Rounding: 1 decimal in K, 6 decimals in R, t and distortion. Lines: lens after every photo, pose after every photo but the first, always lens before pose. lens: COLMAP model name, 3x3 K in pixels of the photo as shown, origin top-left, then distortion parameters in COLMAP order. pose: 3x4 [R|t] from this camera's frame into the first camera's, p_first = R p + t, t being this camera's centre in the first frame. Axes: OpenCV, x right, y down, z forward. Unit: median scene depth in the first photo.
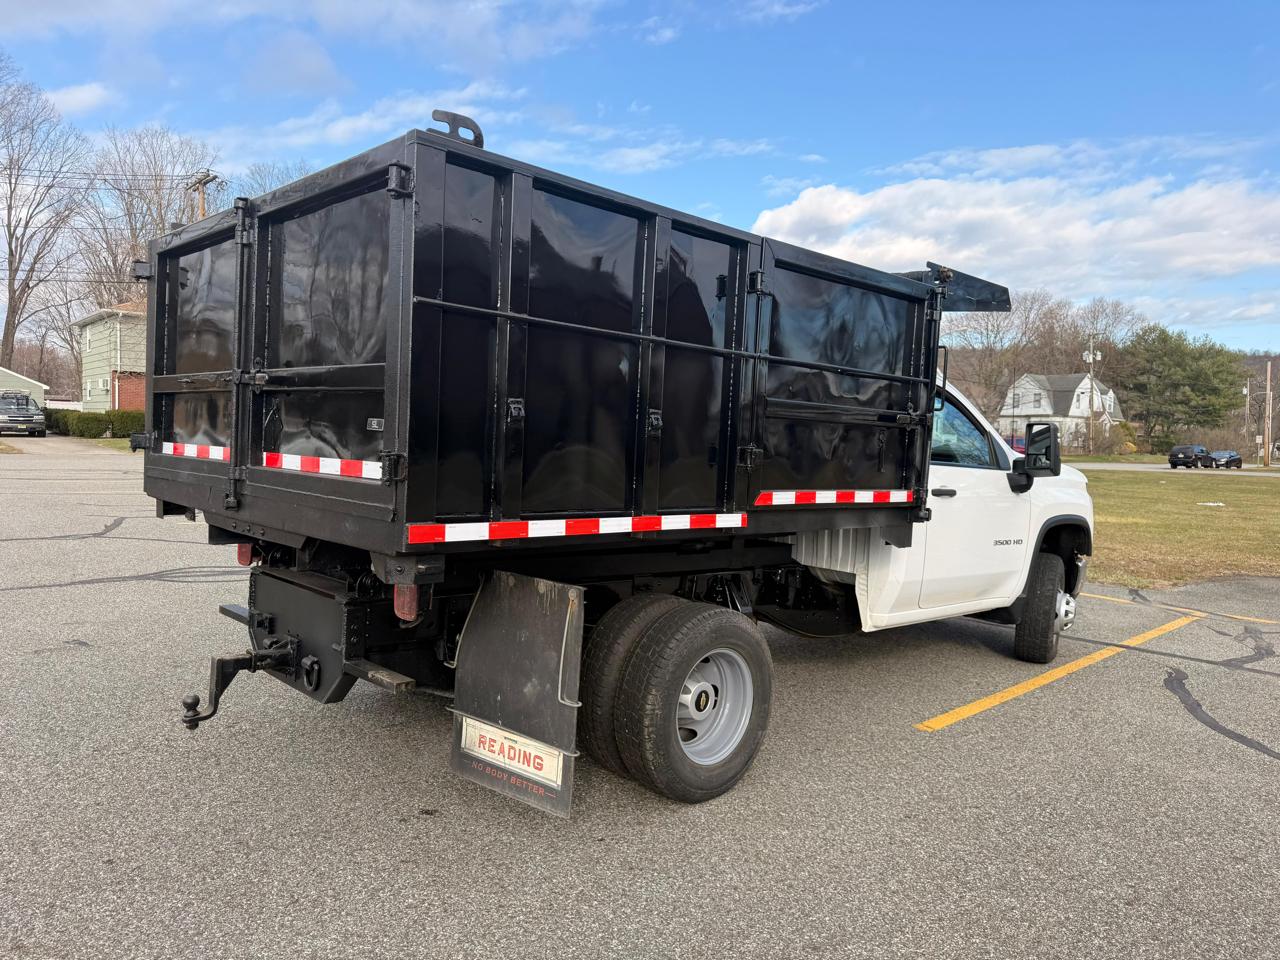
lens RADIAL K [[899.7, 0, 640.0], [0, 899.7, 480.0], [0, 0, 1]] dist [0.003095, -0.010449]
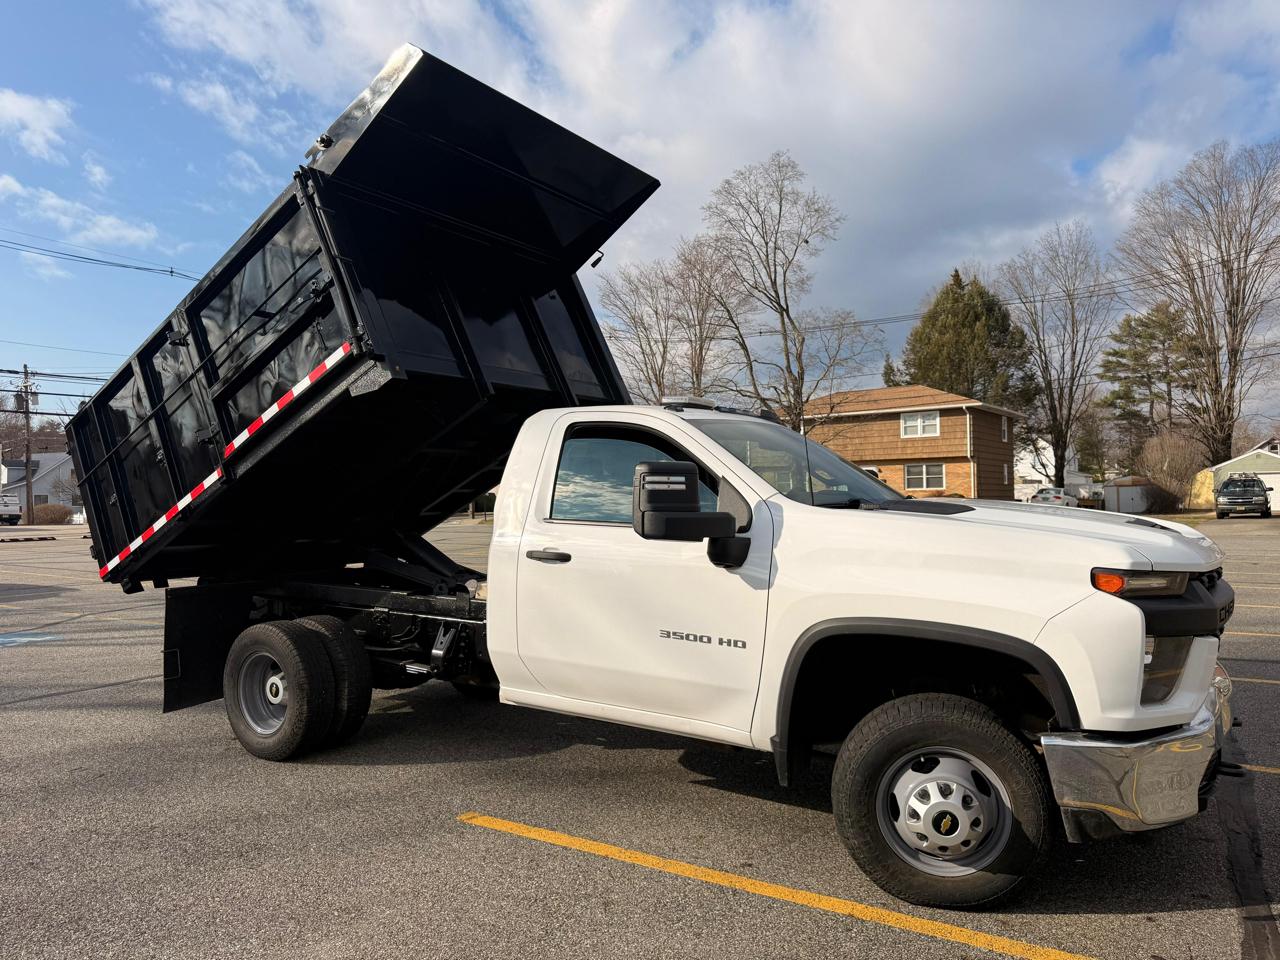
lens RADIAL K [[899.0, 0, 639.7], [0, 899.0, 486.9], [0, 0, 1]] dist [-0.011967, 0.003227]
pose [[0.242822, -0.043280, -0.969105, 1.001141], [-0.024396, 0.998416, -0.050701, -0.009694], [0.969764, 0.035953, 0.241381, 0.757375]]
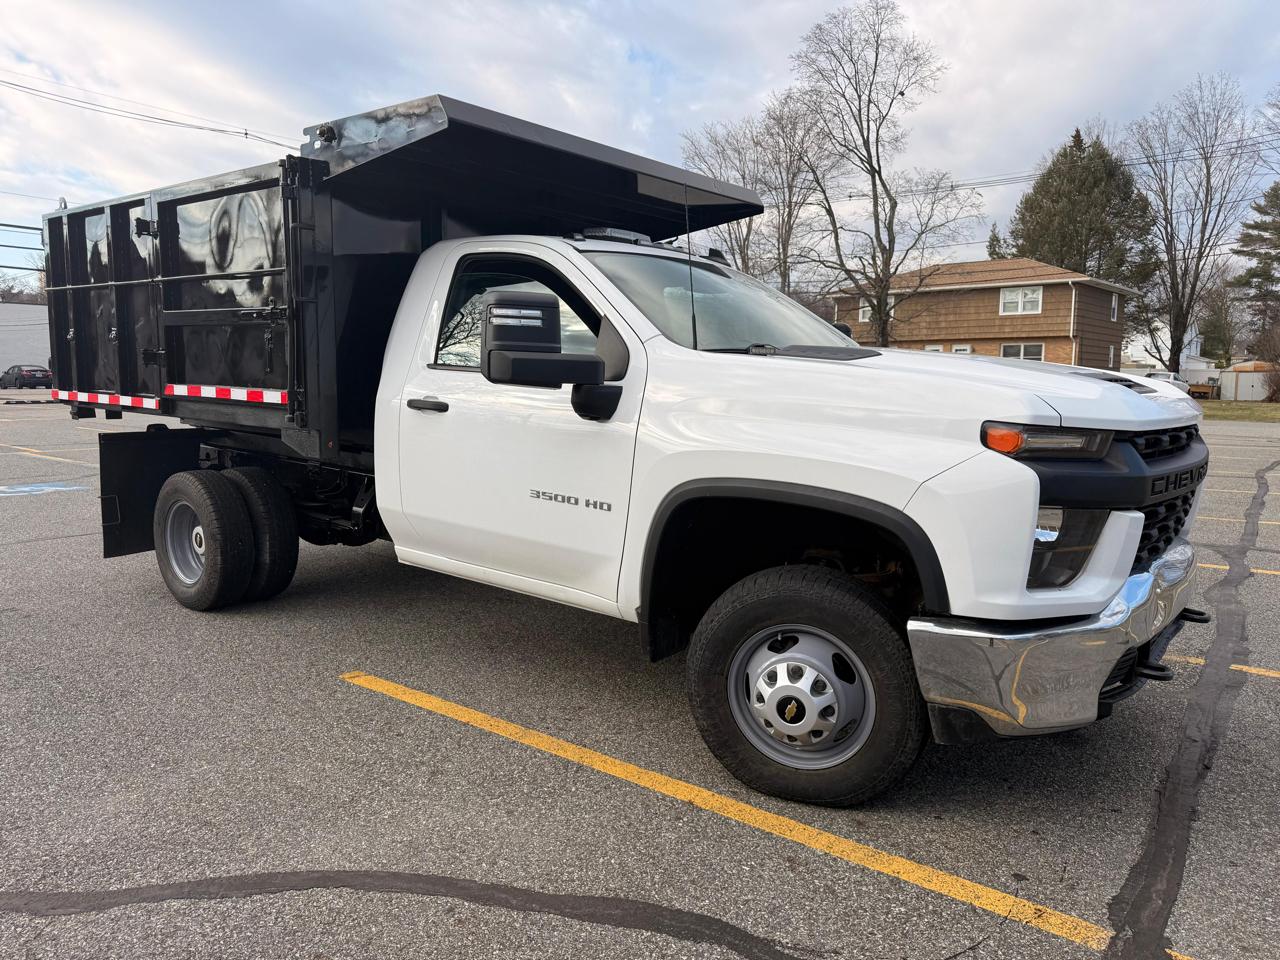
lens RADIAL K [[905.8, 0, 651.8], [0, 905.8, 480.6], [0, 0, 1]] dist [-0.001031, -0.004298]
pose [[0.152662, 0.087648, -0.984384, 0.960300], [-0.051196, 0.995423, 0.080692, 0.006125], [0.986952, 0.038078, 0.156450, 0.919650]]
